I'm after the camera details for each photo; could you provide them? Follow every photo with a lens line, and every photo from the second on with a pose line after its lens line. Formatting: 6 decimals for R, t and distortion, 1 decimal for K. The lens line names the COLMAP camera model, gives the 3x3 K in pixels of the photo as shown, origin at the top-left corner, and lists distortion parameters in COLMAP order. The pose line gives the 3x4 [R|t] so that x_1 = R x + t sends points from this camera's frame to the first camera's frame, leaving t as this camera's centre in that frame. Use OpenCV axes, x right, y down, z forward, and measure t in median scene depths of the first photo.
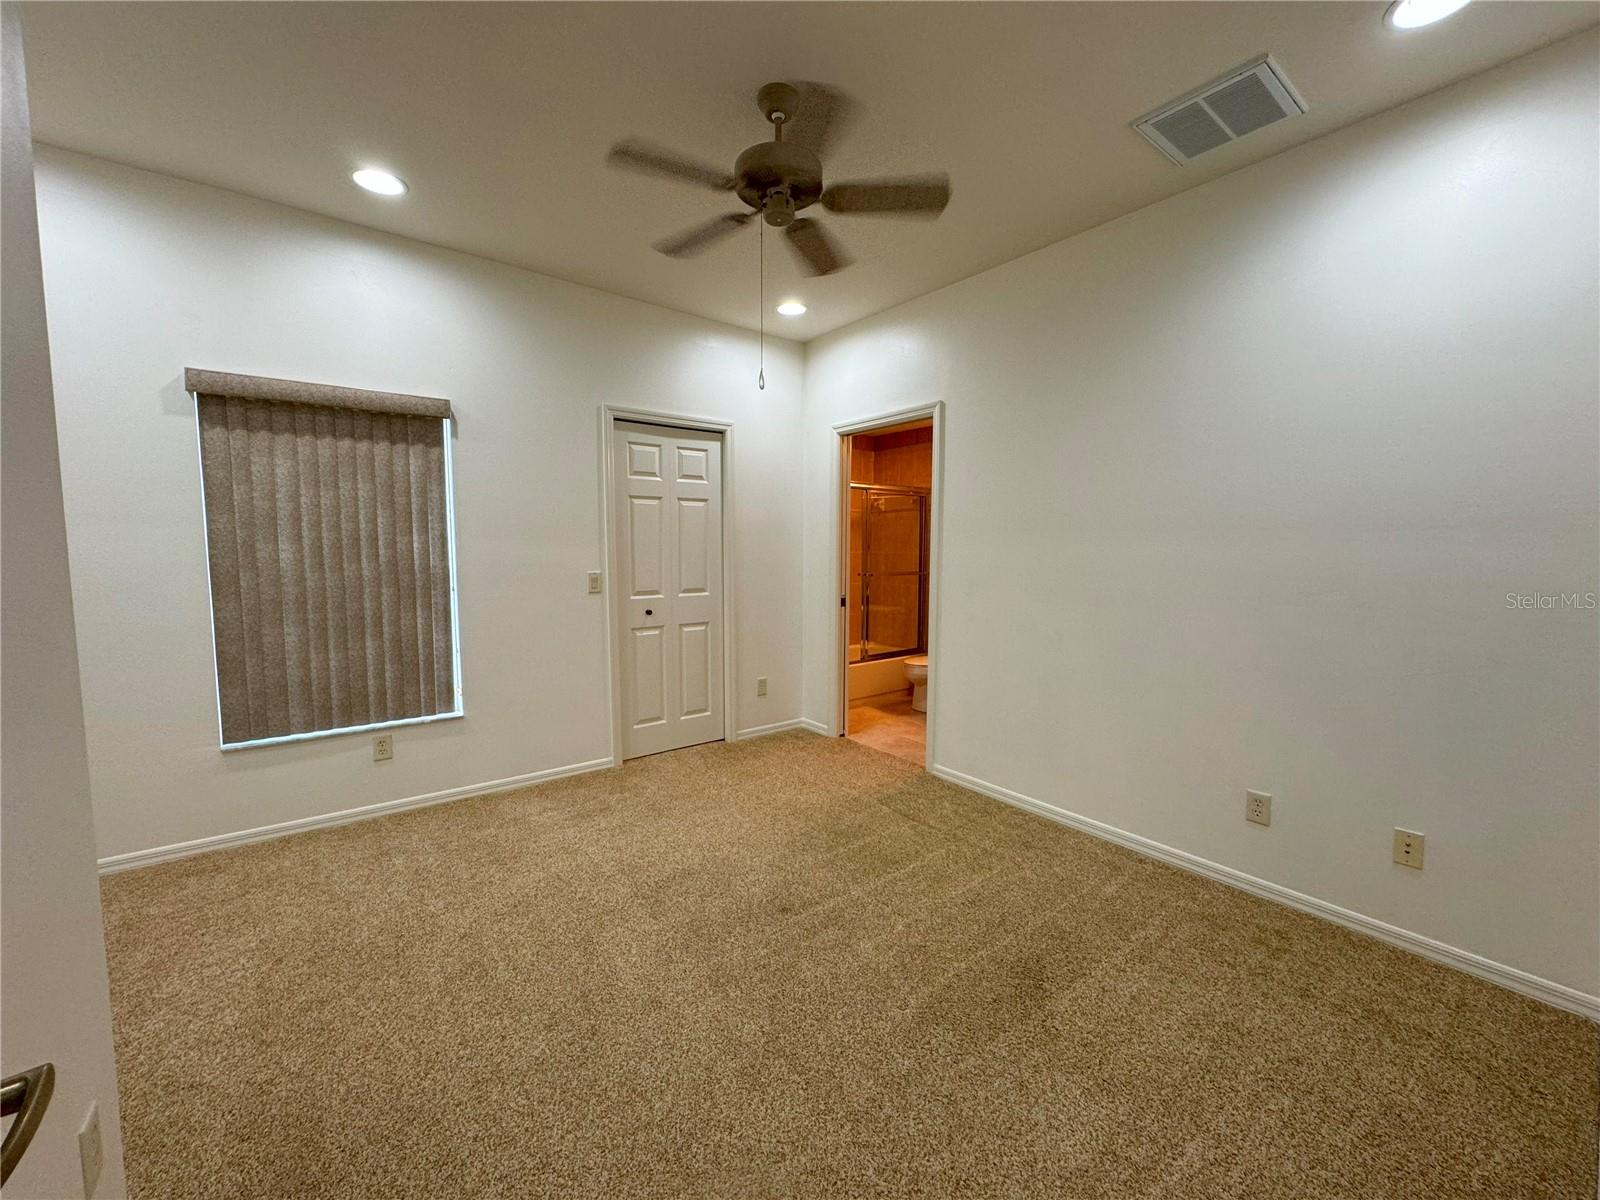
lens RADIAL K [[633.8, 0, 795.6], [0, 633.8, 599.7], [0, 0, 1]] dist [0.000028, -0.000768]
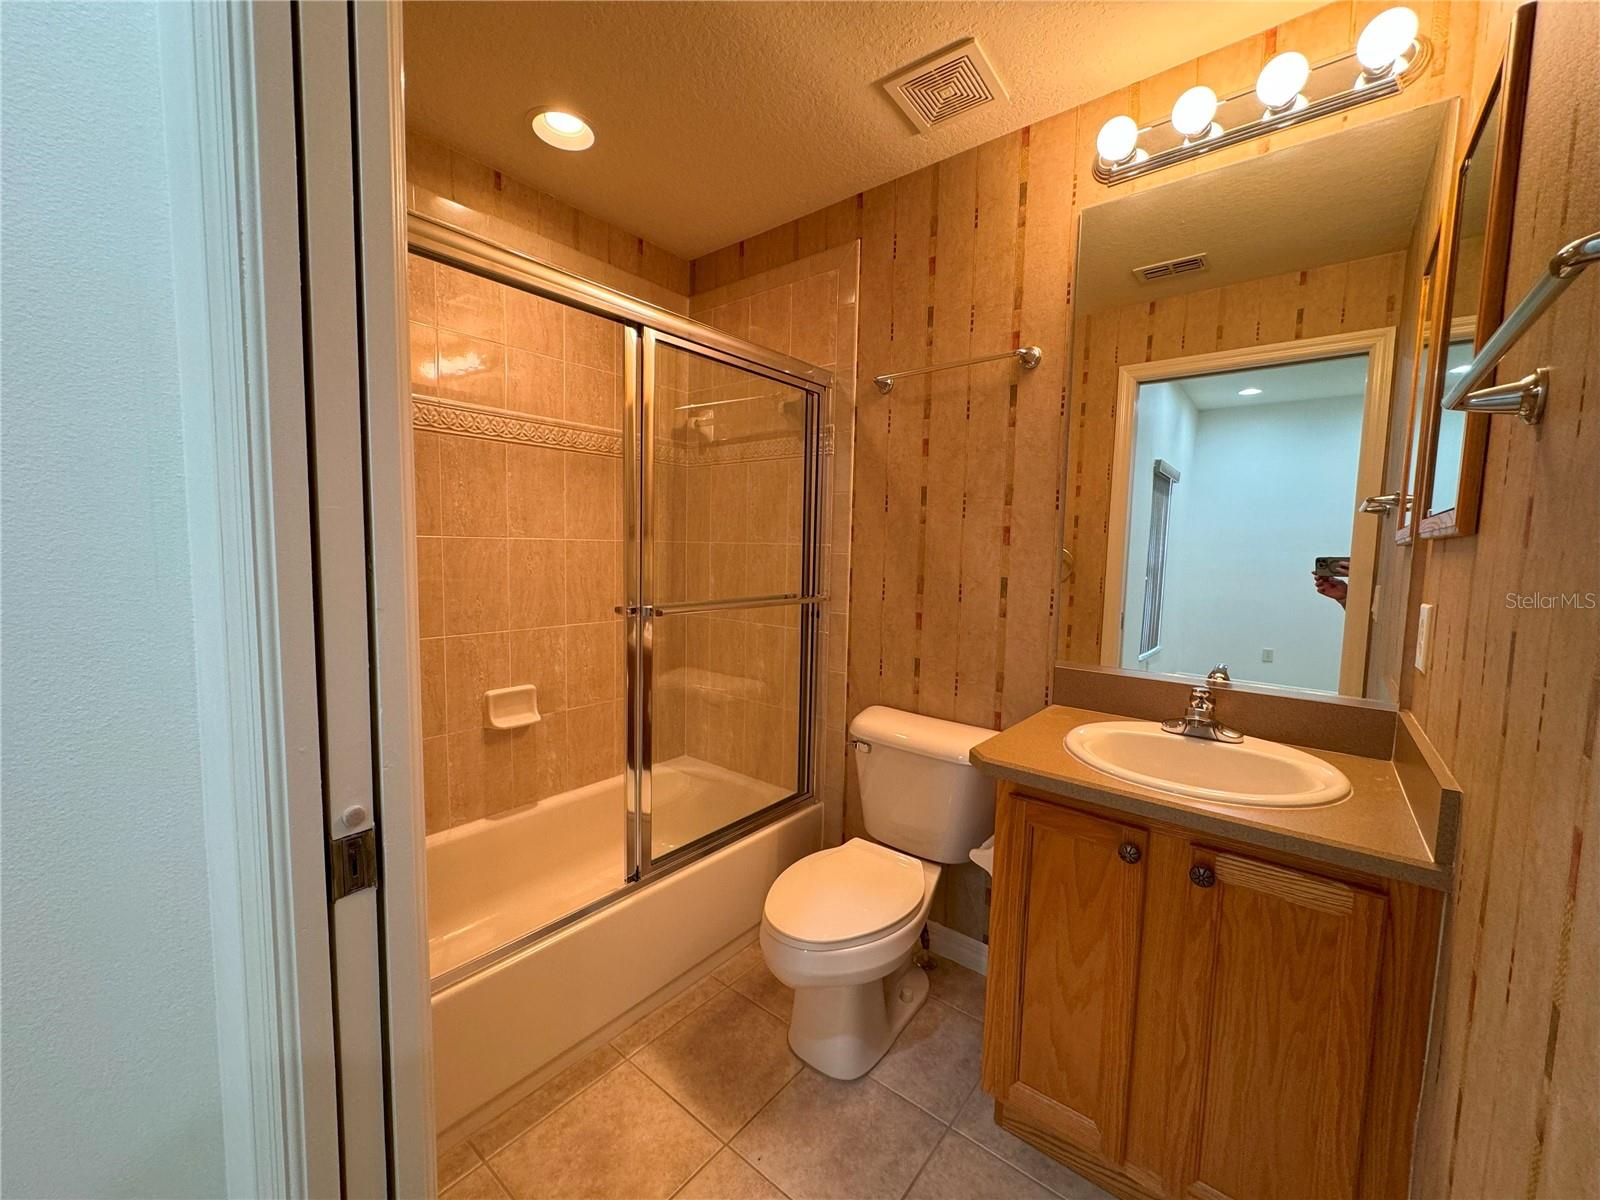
lens RADIAL K [[633.8, 0, 802.0], [0, 633.8, 600.2], [0, 0, 1]] dist [0.000028, -0.000768]
pose [[0.973259, -0.001010, 0.229710, 0.104795], [0.000158, 0.999993, 0.003729, -0.041123], [-0.229712, -0.003593, 0.973252, 0.610714]]
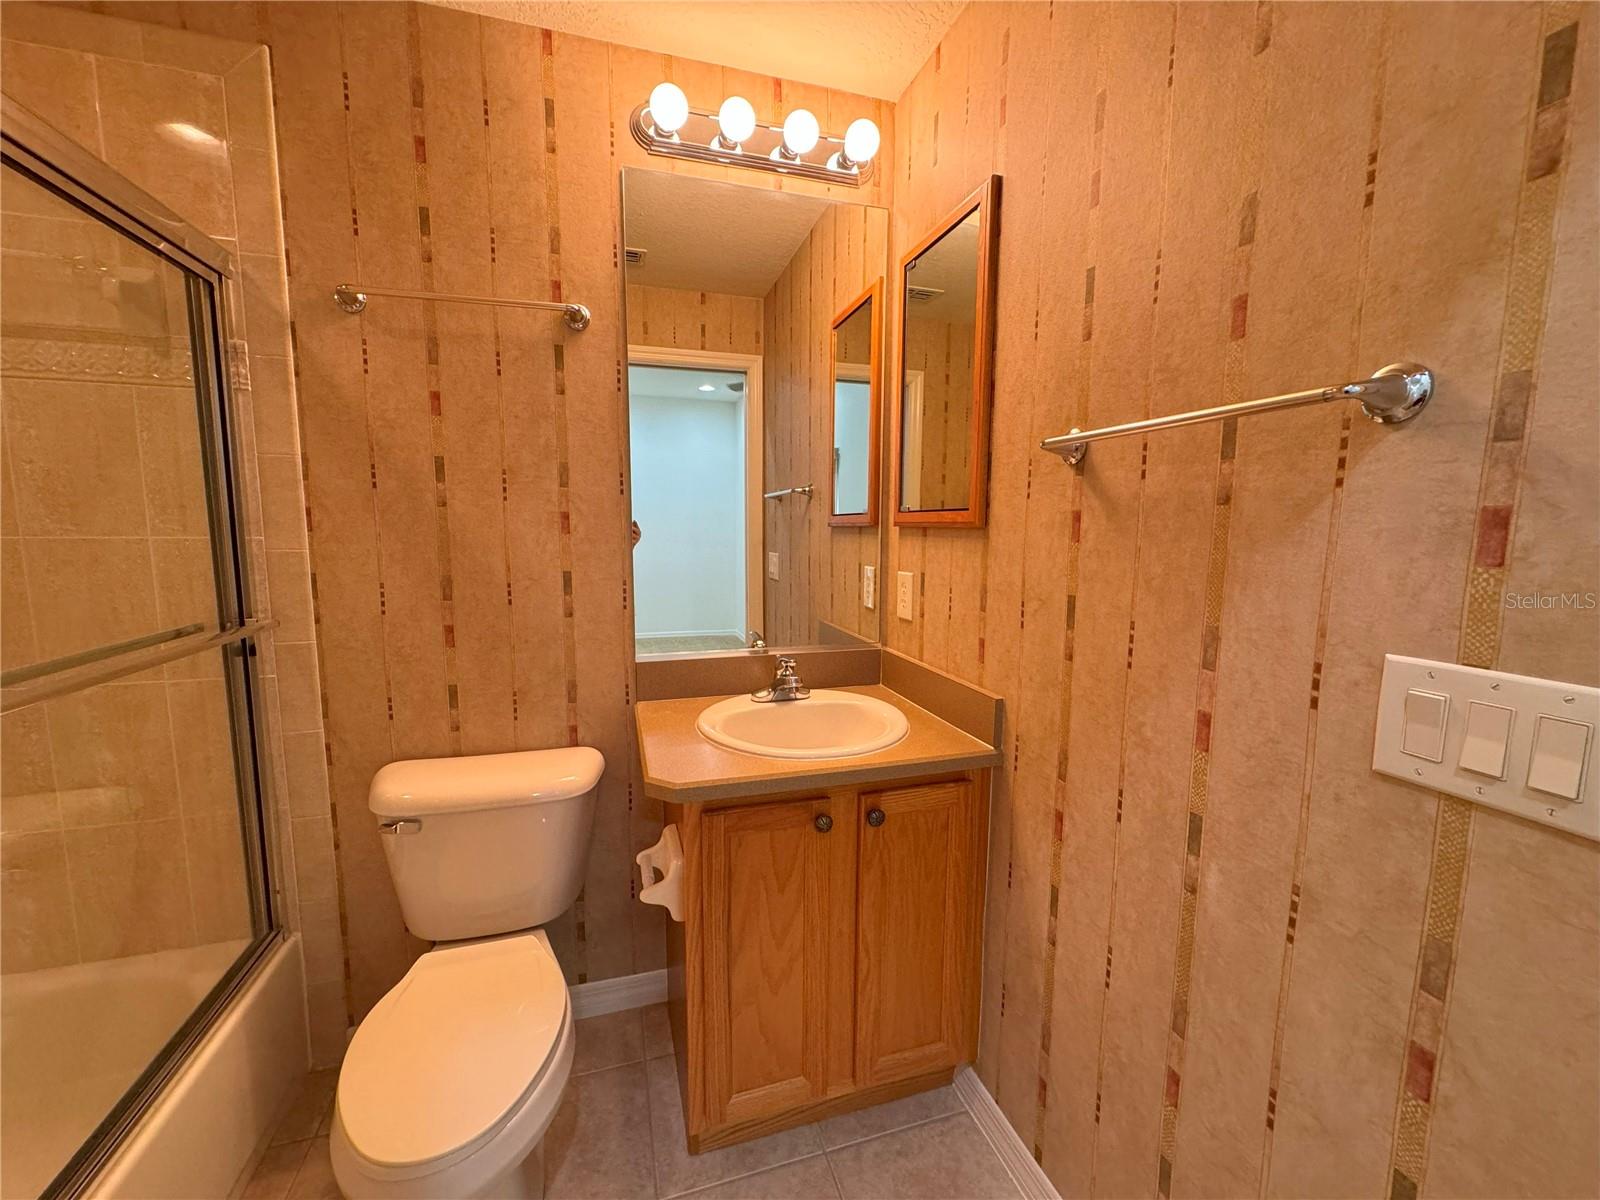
lens RADIAL K [[633.8, 0, 798.4], [0, 633.8, 600.8], [0, 0, 1]] dist [0.000028, -0.000768]
pose [[0.356574, -0.111807, 0.927553, 0.058920], [0.072809, 0.993119, 0.091721, -0.055752], [-0.931426, 0.034829, 0.362261, 0.699795]]
